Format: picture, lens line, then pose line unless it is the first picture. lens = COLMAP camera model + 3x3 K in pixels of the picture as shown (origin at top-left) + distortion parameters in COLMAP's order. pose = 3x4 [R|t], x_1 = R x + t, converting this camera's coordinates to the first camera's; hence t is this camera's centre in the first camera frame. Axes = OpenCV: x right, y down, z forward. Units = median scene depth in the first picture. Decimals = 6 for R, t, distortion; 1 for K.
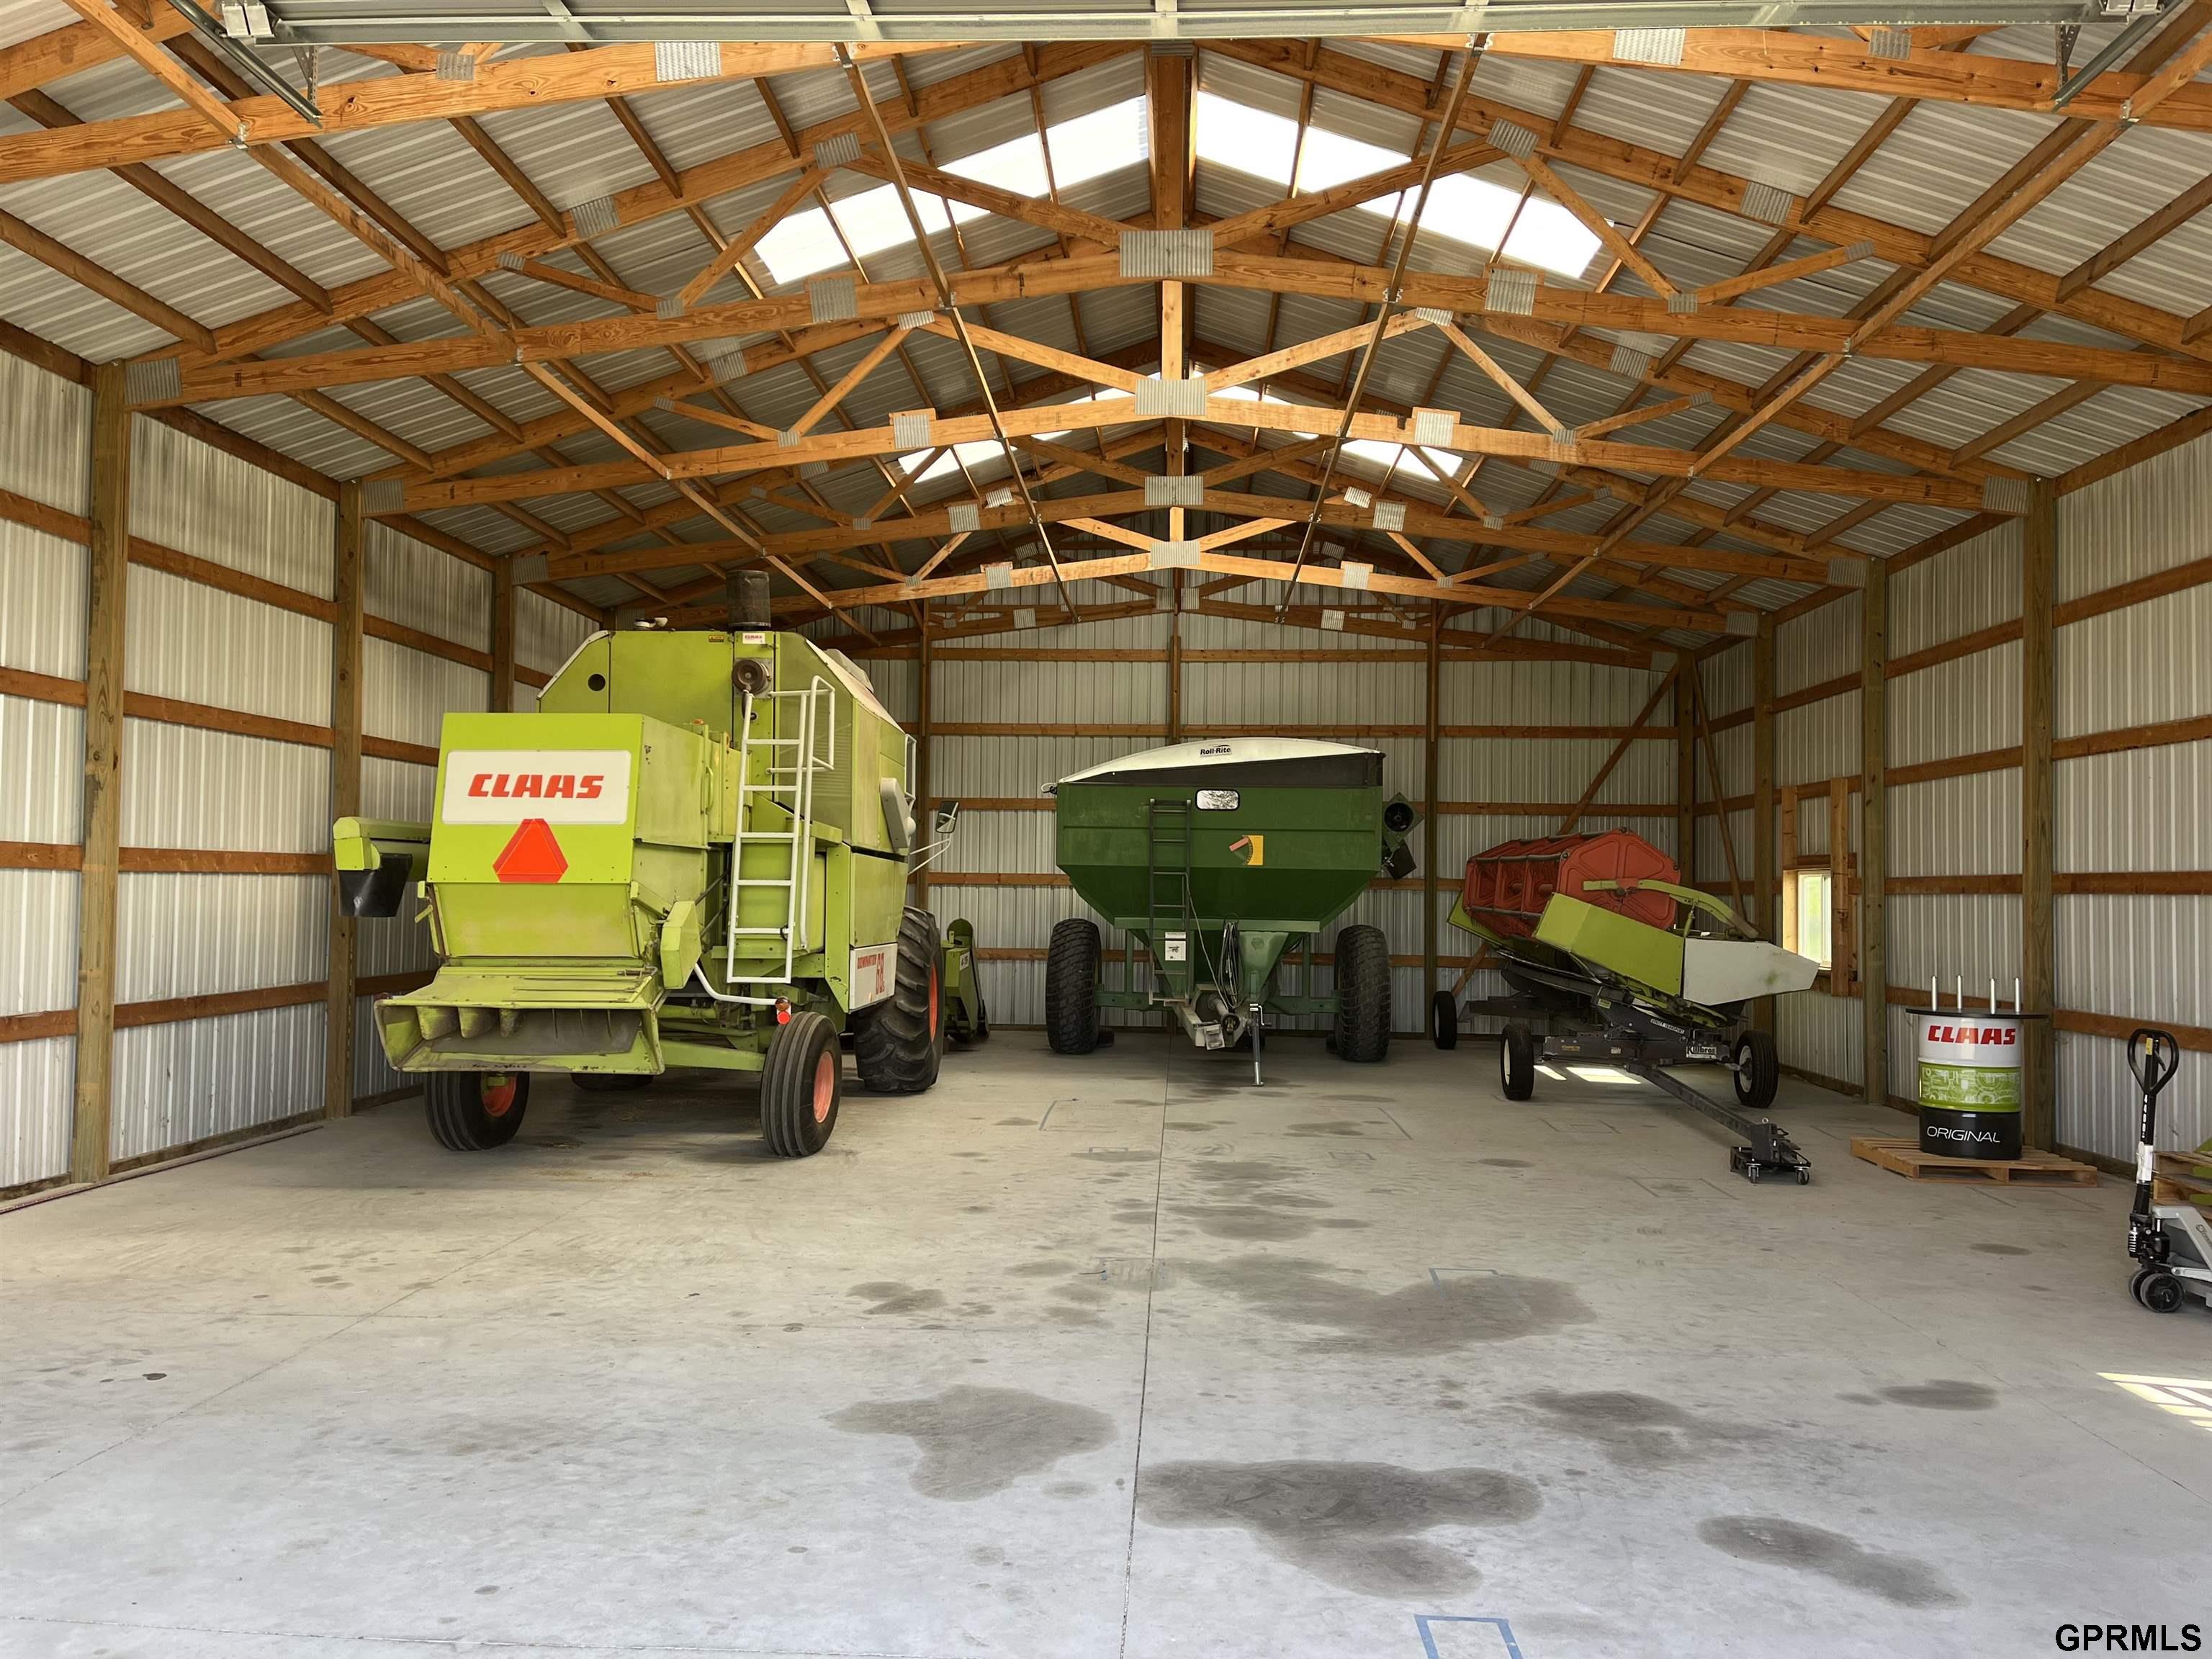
lens RADIAL K [[1679.7, 0, 1094.3], [0, 1679.7, 842.5], [0, 0, 1]] dist [0.072047, -0.081349]
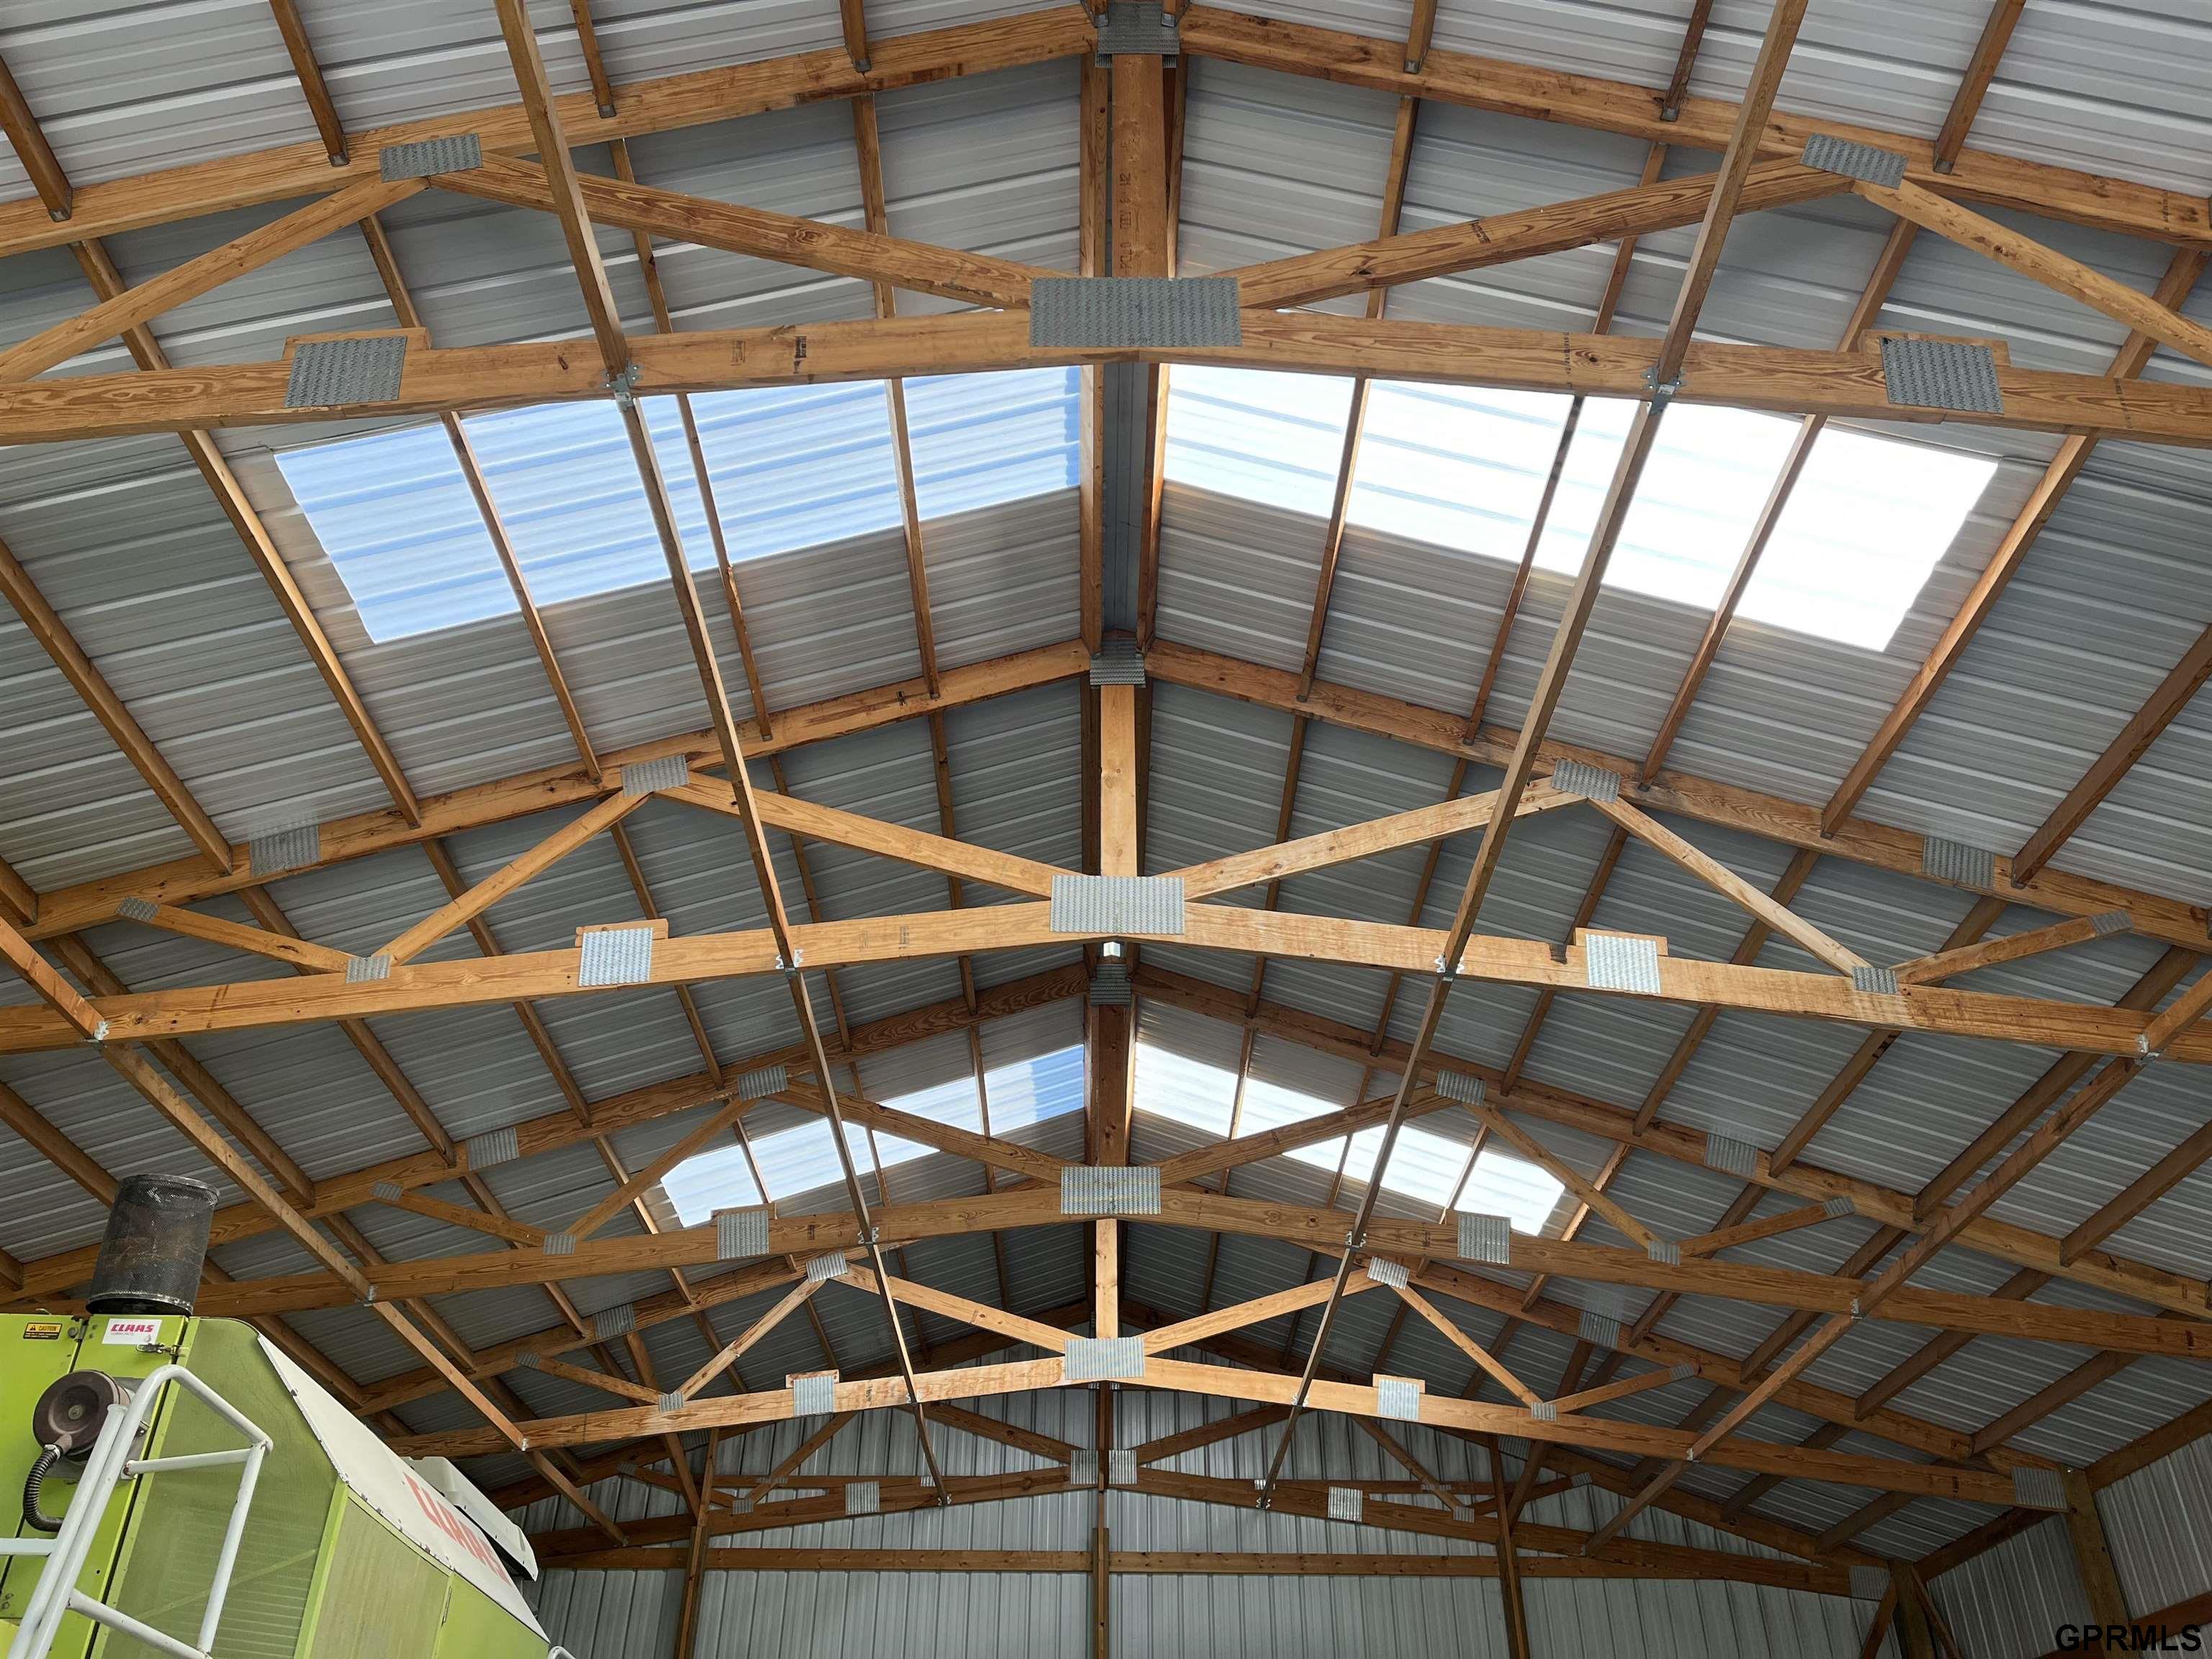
lens RADIAL K [[1679.7, 0, 1094.3], [0, 1679.7, 842.5], [0, 0, 1]] dist [0.072047, -0.081349]
pose [[0.998285, 0.029424, 0.050607, 0.013220], [0.002434, 0.842881, -0.538095, 0.006043], [-0.058489, 0.537295, 0.841364, 0.699756]]
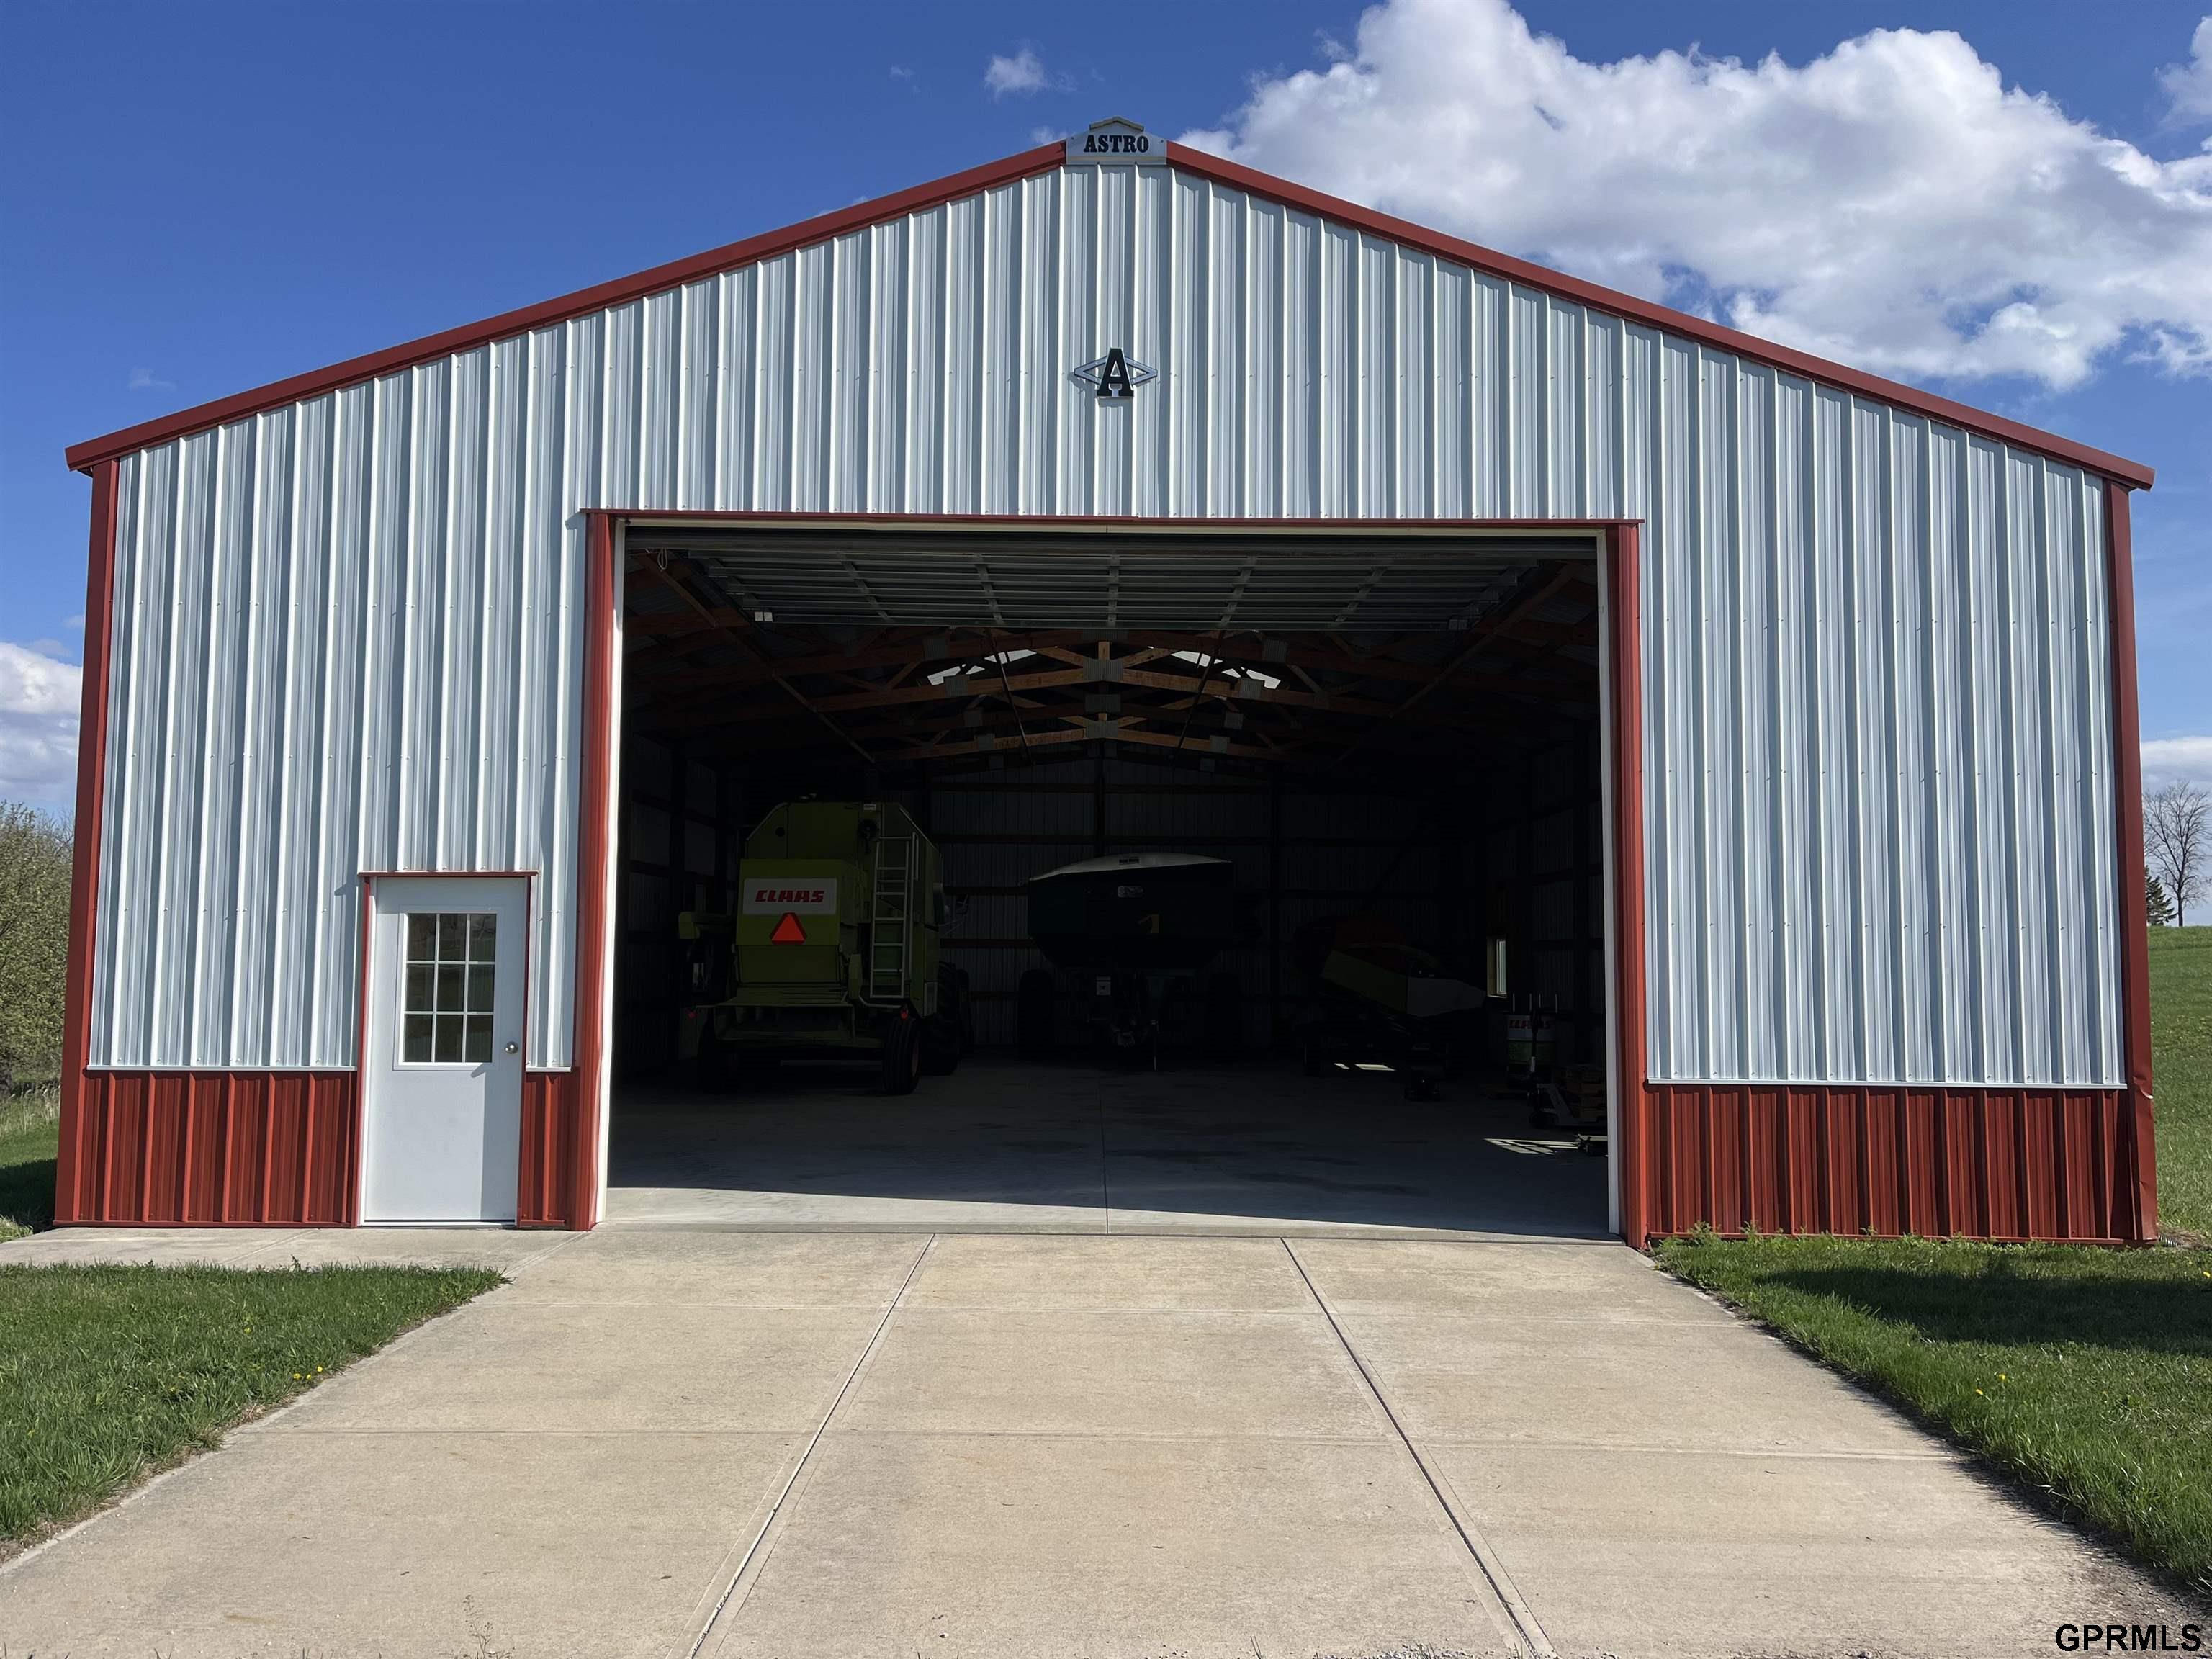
lens RADIAL K [[1679.7, 0, 1094.3], [0, 1679.7, 842.5], [0, 0, 1]] dist [0.072047, -0.081349]
pose [[0.998625, 0.000998, 0.052411, -0.071265], [0.001001, 0.999273, -0.038110, -0.019574], [-0.052411, 0.038110, 0.997898, -0.956223]]
